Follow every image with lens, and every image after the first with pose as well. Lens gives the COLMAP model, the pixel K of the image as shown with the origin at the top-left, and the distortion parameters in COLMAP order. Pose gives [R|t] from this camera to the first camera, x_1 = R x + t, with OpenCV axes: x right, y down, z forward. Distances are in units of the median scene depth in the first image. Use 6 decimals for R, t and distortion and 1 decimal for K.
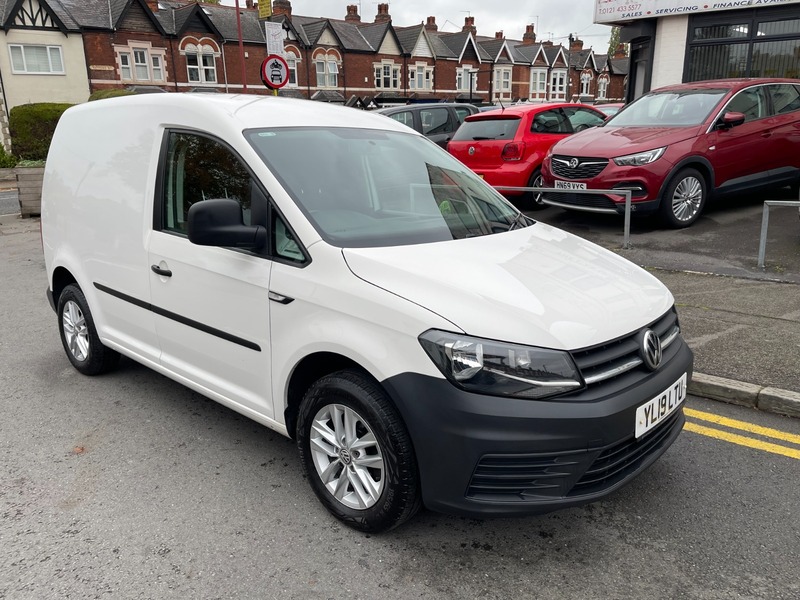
lens RADIAL K [[602.0, 0, 397.8], [0, 602.0, 297.0], [0, 0, 1]] dist [0.083179, -0.114097]
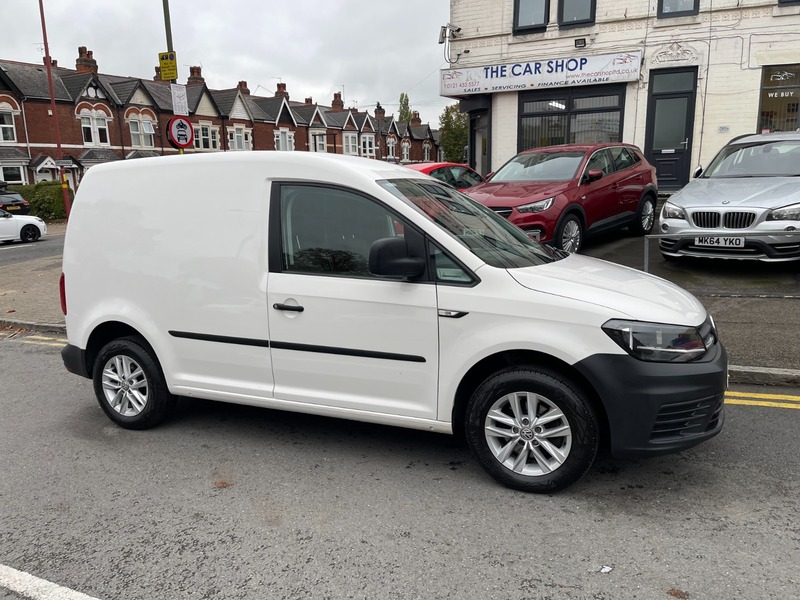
lens RADIAL K [[602.0, 0, 395.2], [0, 602.0, 297.7], [0, 0, 1]] dist [0.083179, -0.114097]
pose [[0.952113, -0.067235, 0.298262, -0.232984], [0.094364, 0.992517, -0.077493, 0.018646], [-0.290820, 0.101928, 0.951333, -0.046175]]
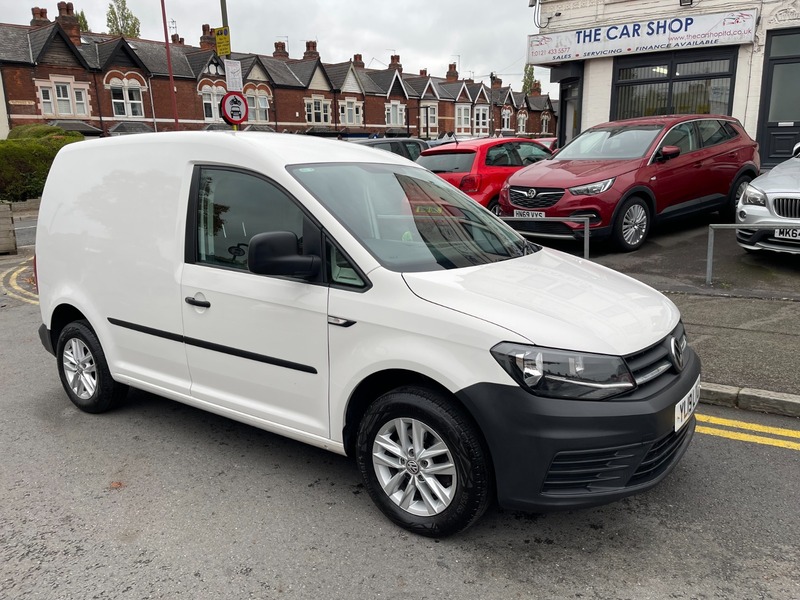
lens RADIAL K [[602.0, 0, 399.1], [0, 602.0, 298.6], [0, 0, 1]] dist [0.083179, -0.114097]
pose [[0.992576, -0.033923, 0.116797, -0.075064], [0.039556, 0.998146, -0.046253, 0.005048], [-0.115012, 0.050529, 0.992078, -0.024580]]
